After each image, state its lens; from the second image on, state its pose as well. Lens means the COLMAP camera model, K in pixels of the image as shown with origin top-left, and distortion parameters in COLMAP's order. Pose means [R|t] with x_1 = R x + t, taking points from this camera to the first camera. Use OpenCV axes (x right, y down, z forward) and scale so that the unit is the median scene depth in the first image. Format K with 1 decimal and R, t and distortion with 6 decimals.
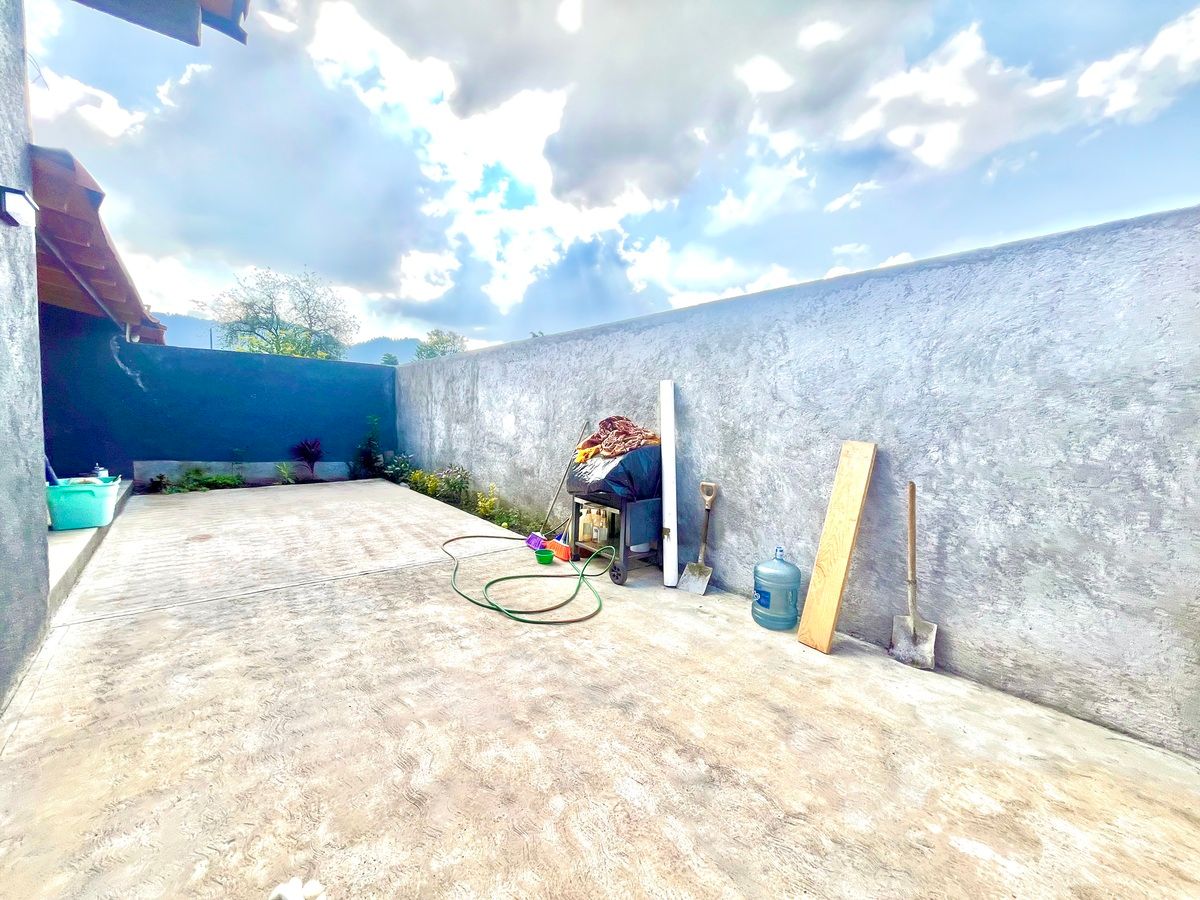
lens RADIAL K [[483.4, 0, 598.6], [0, 483.4, 450.5], [0, 0, 1]] dist [-0.003386, 0.000094]
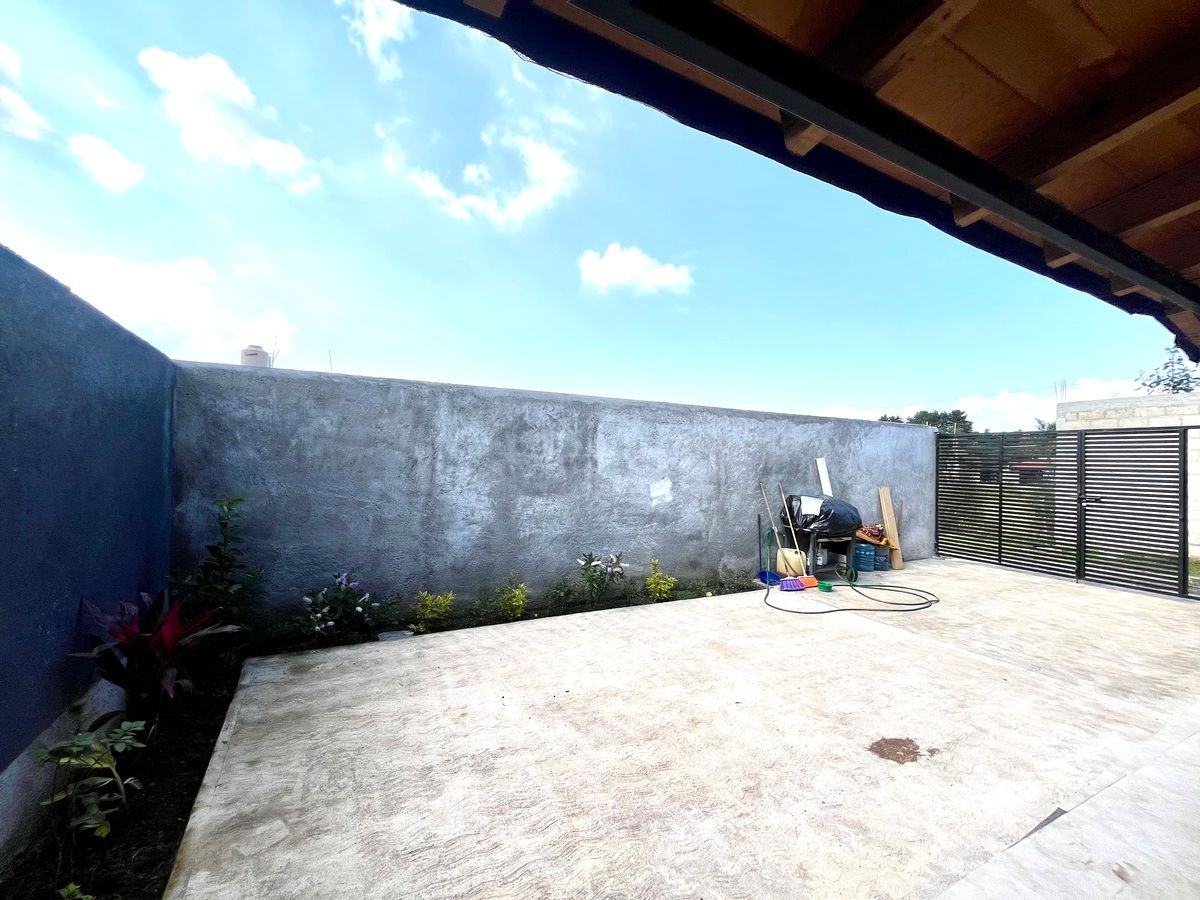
lens RADIAL K [[483.4, 0, 596.4], [0, 483.4, 452.3], [0, 0, 1]] dist [-0.003386, 0.000094]
pose [[0.213148, -0.006637, 0.976997, -1.205604], [0.053059, 0.998580, -0.004792, -0.141195], [-0.975578, 0.052860, 0.213198, 1.010713]]
